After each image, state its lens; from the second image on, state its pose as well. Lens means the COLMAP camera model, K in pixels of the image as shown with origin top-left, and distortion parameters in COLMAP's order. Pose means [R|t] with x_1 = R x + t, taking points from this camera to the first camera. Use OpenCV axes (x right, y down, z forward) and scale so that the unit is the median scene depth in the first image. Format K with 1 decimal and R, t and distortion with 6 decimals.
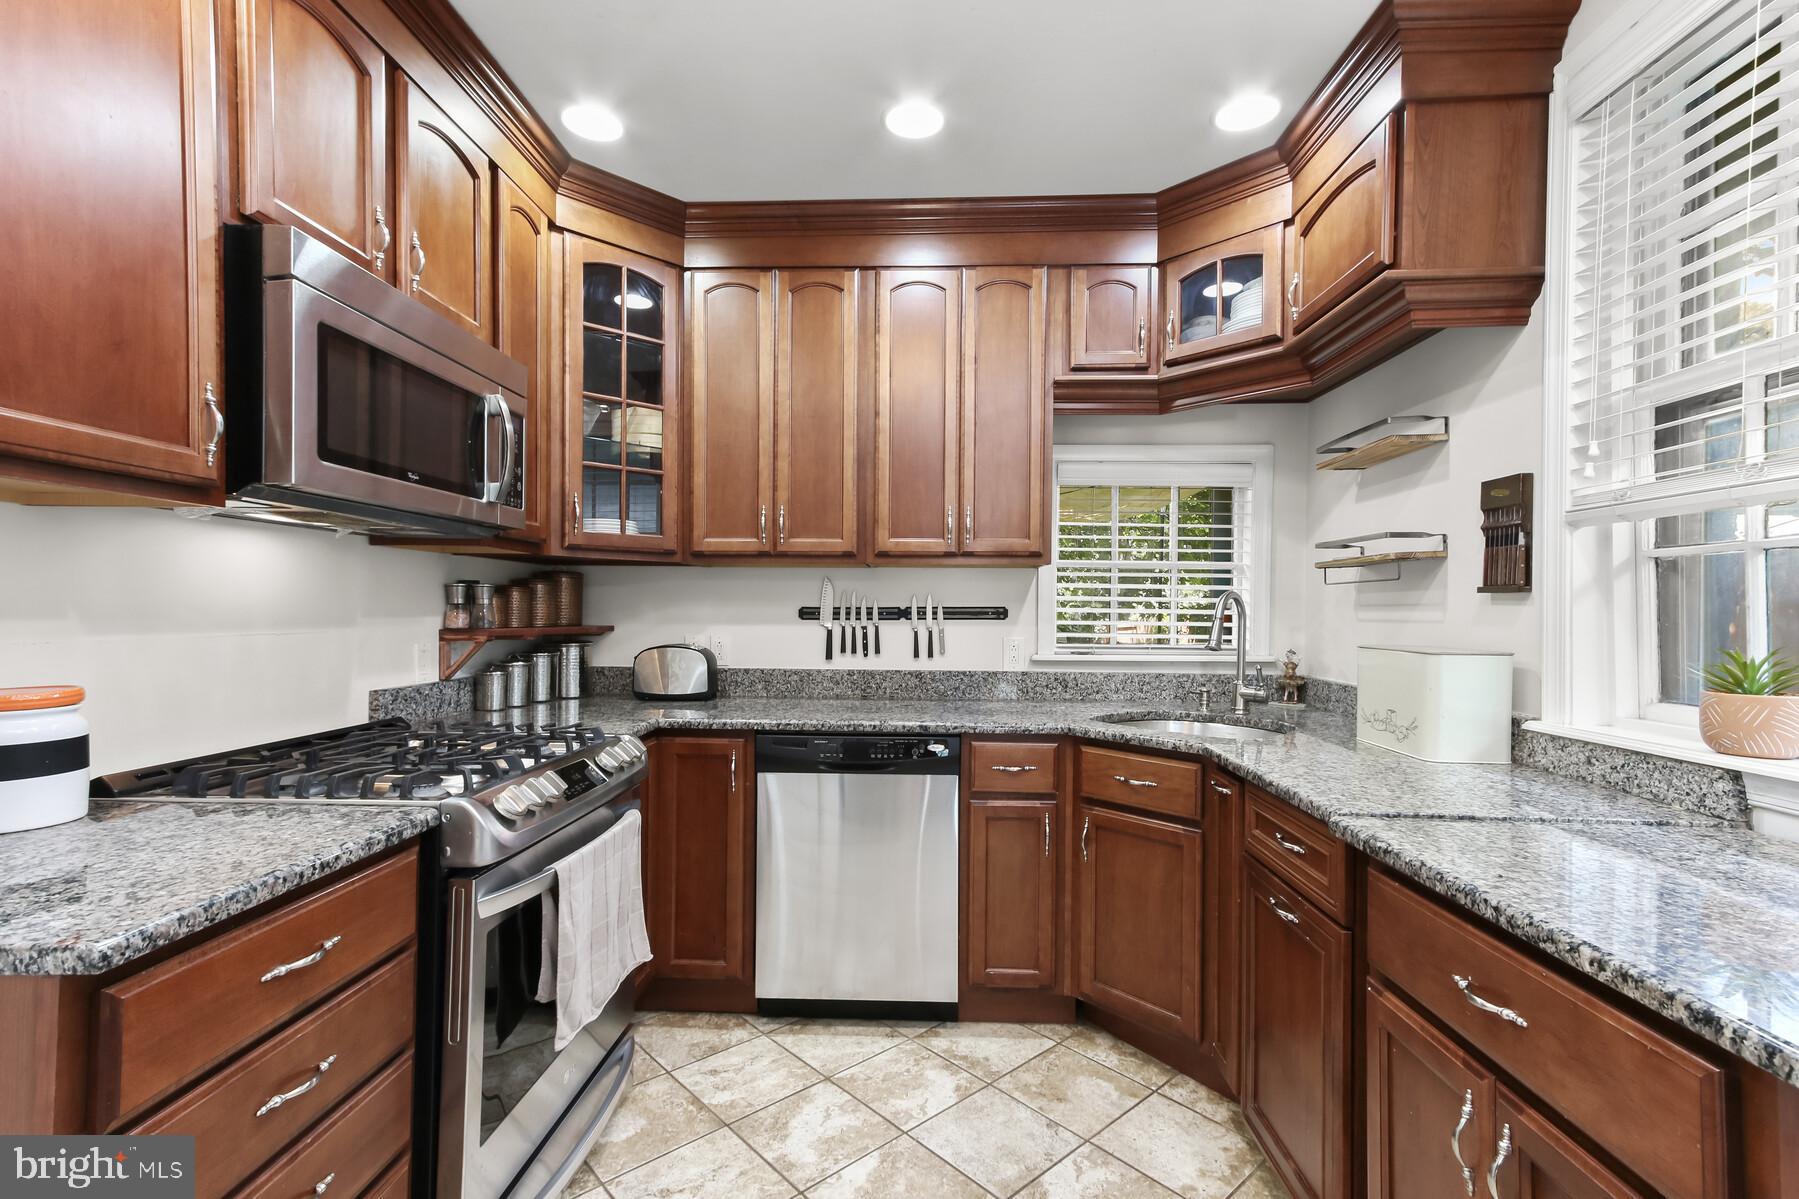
lens RADIAL K [[832.2, 0, 905.3], [0, 832.2, 602.7], [0, 0, 1]] dist [0.018936, 0.003736]
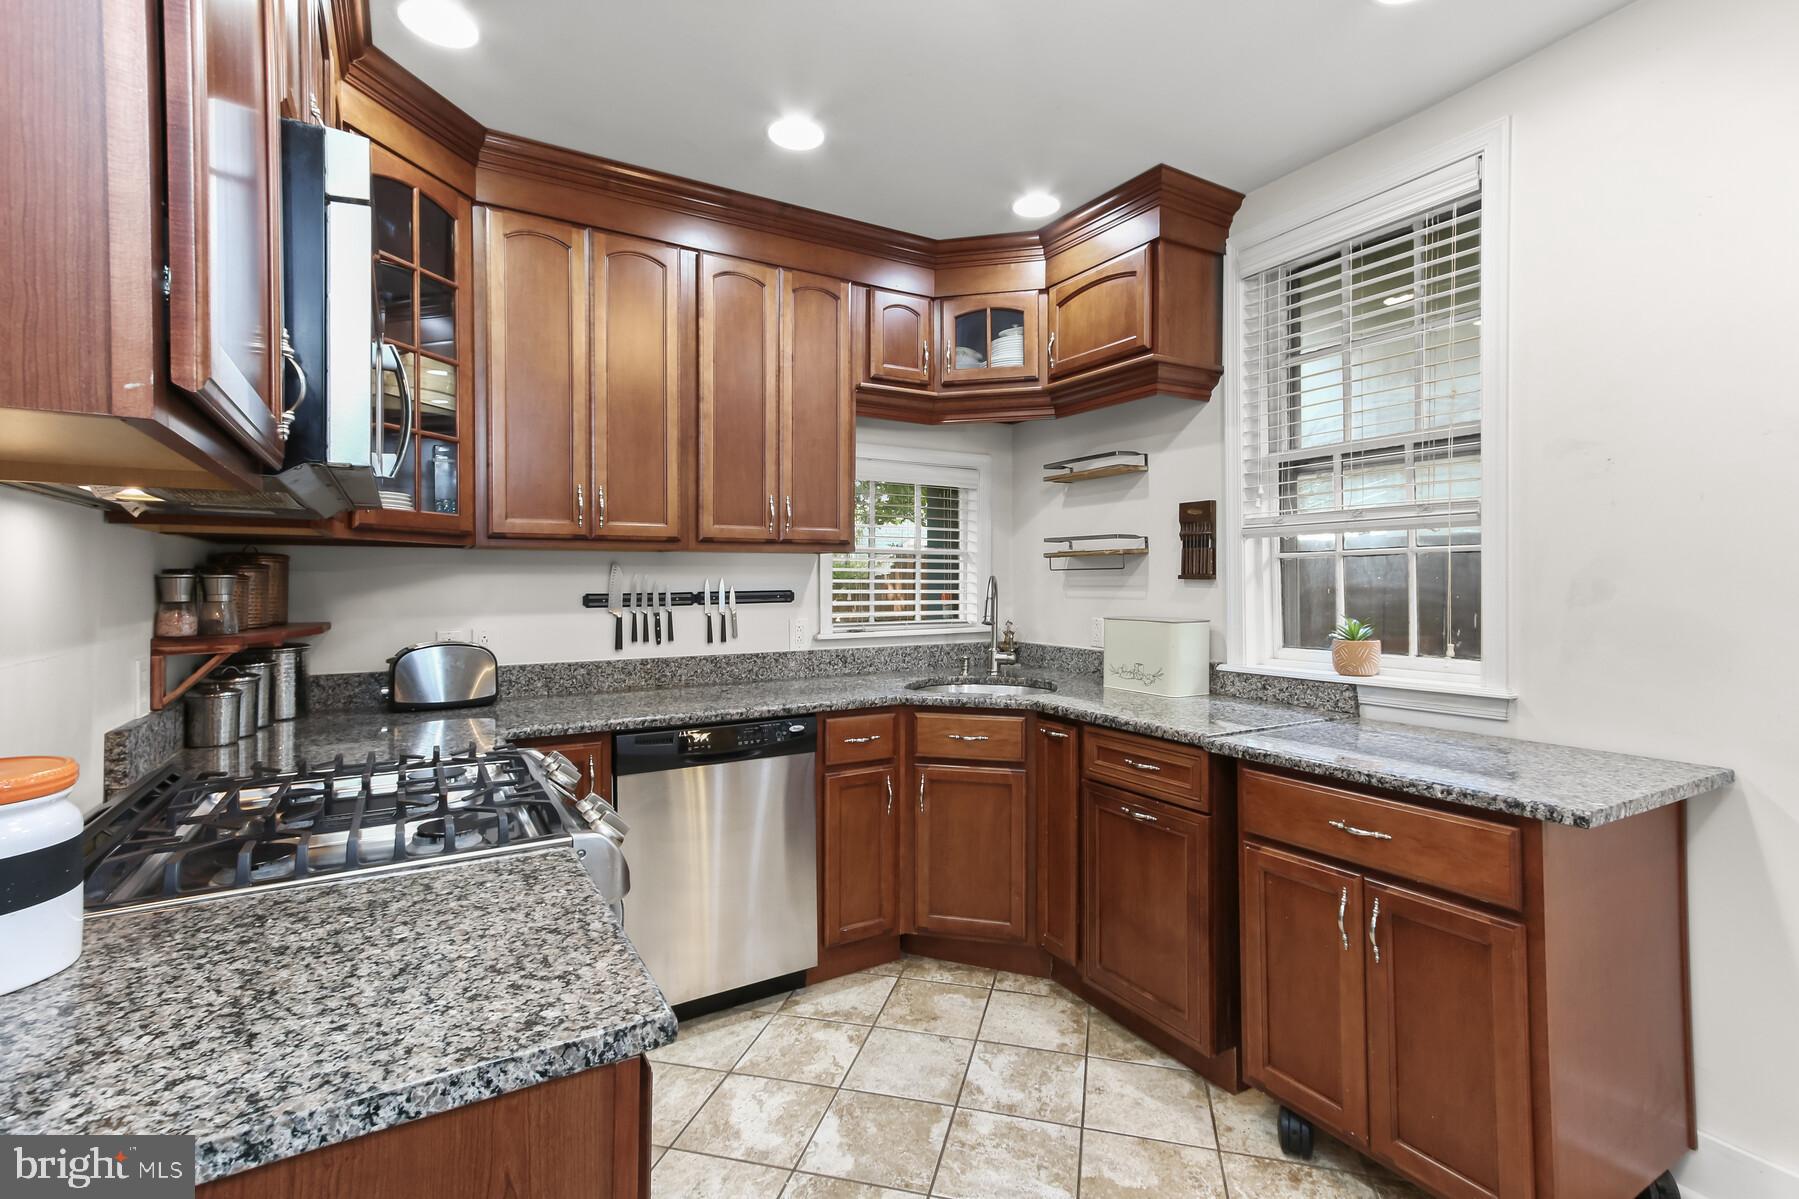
lens RADIAL K [[832.2, 0, 931.9], [0, 832.2, 566.7], [0, 0, 1]] dist [0.018936, 0.003736]
pose [[0.830207, -0.000123, 0.557455, -0.417736], [0.004126, 0.999974, -0.005924, -0.022992], [-0.557440, 0.007218, 0.830186, 0.033163]]
